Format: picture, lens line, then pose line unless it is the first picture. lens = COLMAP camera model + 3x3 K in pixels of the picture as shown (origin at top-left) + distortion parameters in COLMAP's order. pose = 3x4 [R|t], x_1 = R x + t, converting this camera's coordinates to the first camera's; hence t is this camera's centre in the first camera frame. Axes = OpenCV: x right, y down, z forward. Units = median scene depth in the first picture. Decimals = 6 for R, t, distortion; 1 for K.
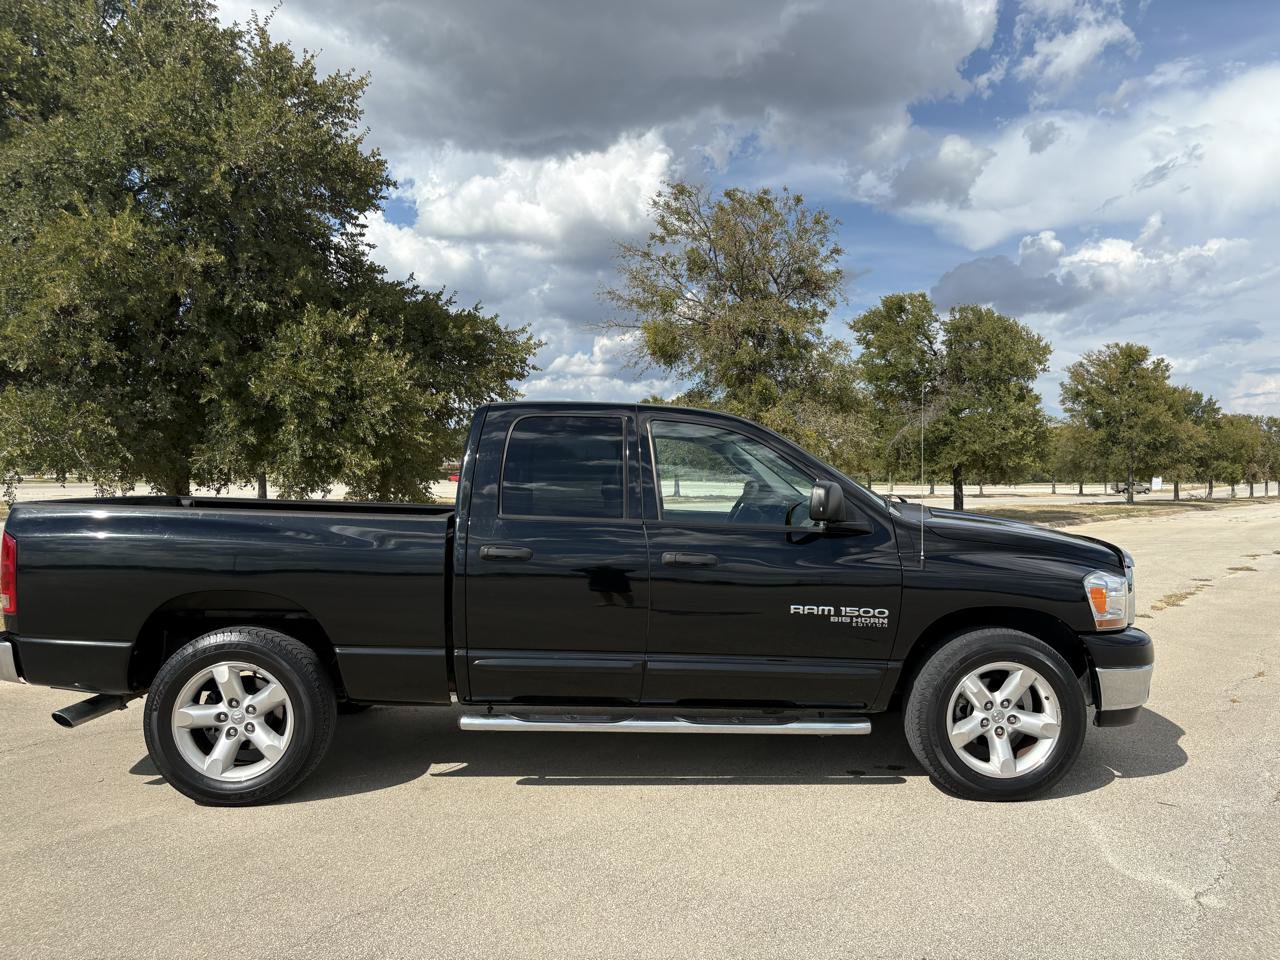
lens RADIAL K [[972.0, 0, 637.9], [0, 972.0, 476.2], [0, 0, 1]] dist [0.044362, -0.057026]
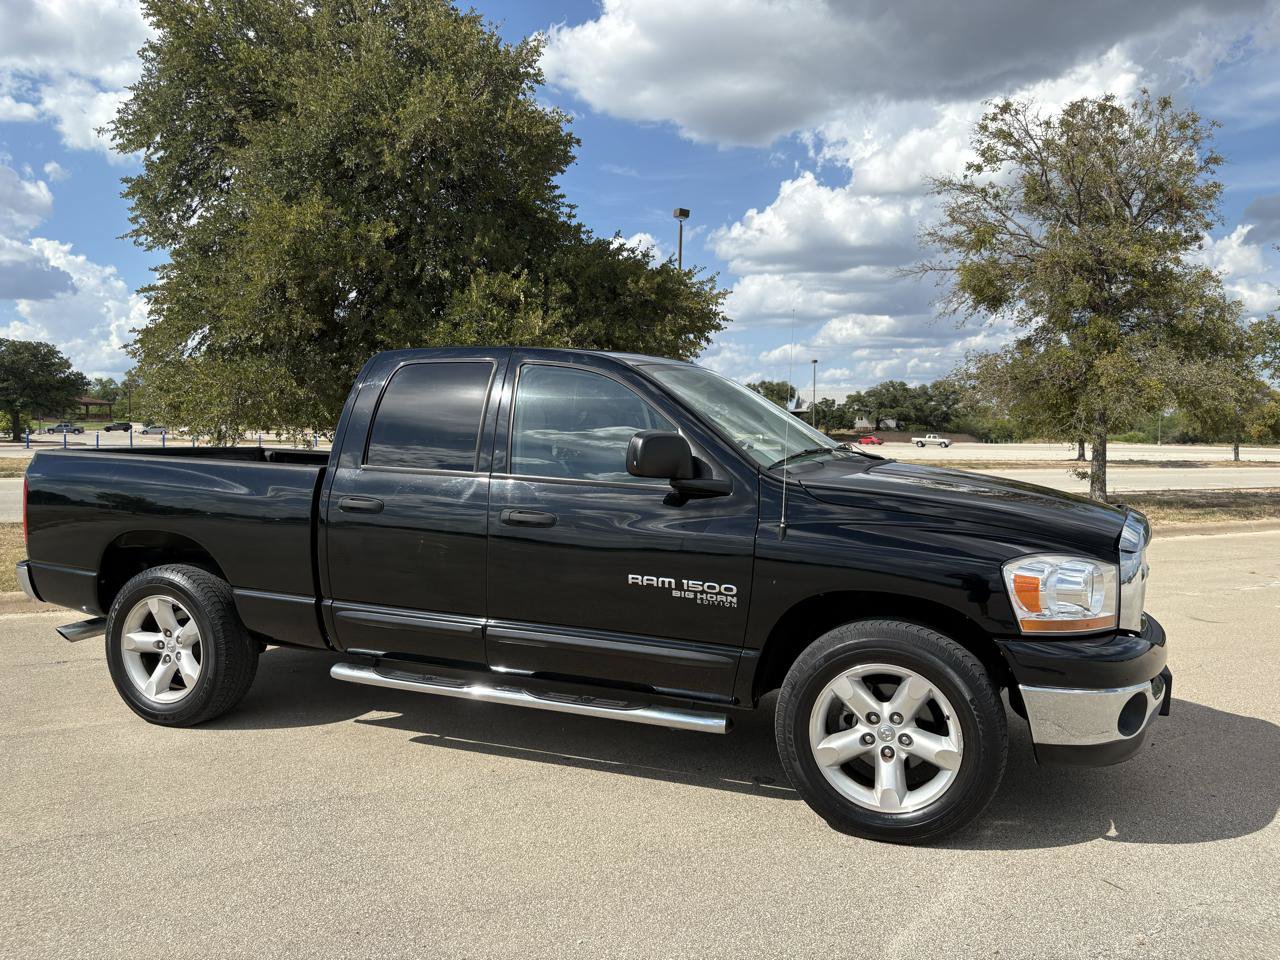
lens RADIAL K [[972.0, 0, 637.9], [0, 972.0, 476.2], [0, 0, 1]] dist [0.044362, -0.057026]
pose [[0.908954, 0.017428, -0.416531, 0.497845], [-0.001519, 0.999258, 0.038496, 0.012302], [0.416893, -0.034358, 0.908306, 0.216015]]
